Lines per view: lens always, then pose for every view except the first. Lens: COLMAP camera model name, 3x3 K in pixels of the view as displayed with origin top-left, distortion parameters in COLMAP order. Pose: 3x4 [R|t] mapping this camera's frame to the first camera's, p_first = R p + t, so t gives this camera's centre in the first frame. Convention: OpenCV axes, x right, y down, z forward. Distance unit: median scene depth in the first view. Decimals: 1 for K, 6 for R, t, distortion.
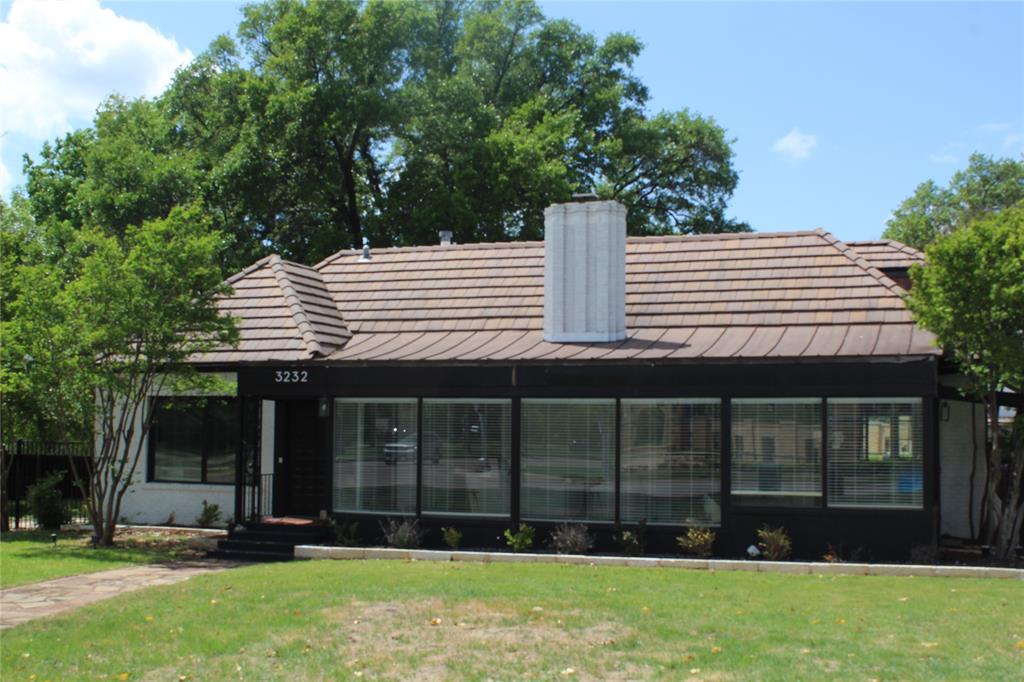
lens RADIAL K [[1284.9, 0, 512.0], [0, 1284.9, 341.0], [0, 0, 1]] dist [-0.062650, 0.010125]
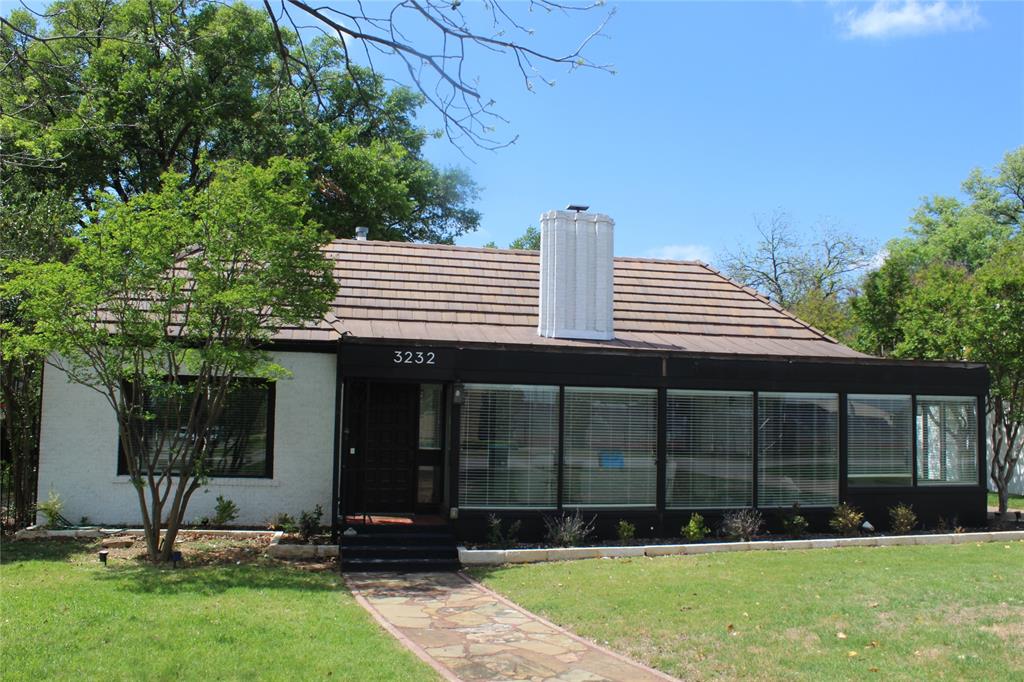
lens RADIAL K [[875.3, 0, 508.4], [0, 875.3, 352.4], [0, 0, 1]] dist [-0.168005, 0.165488]
pose [[0.846487, 0.050674, 0.529992, -0.389171], [-0.047950, 0.998671, -0.018902, 0.028998], [-0.530245, -0.009412, 0.847792, 0.406116]]
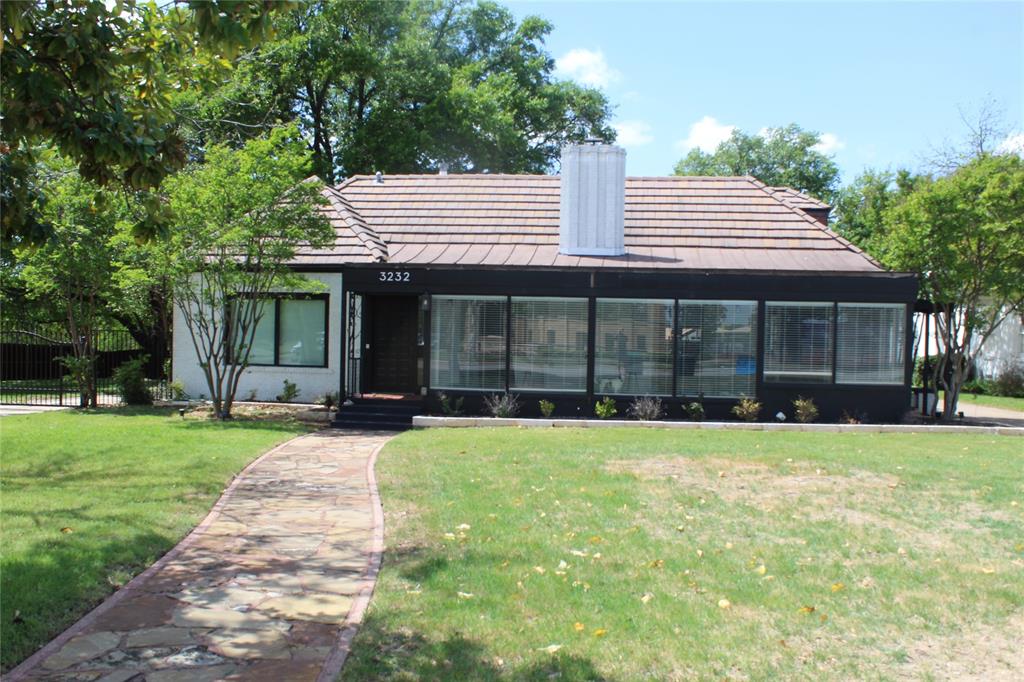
lens RADIAL K [[970.3, 0, 518.1], [0, 970.3, 354.5], [0, 0, 1]] dist [-0.130425, 0.002981]
pose [[0.970867, 0.004990, 0.239566, -0.246190], [-0.028010, 0.995292, 0.092784, 0.011640], [-0.237975, -0.096791, 0.966436, 0.082323]]
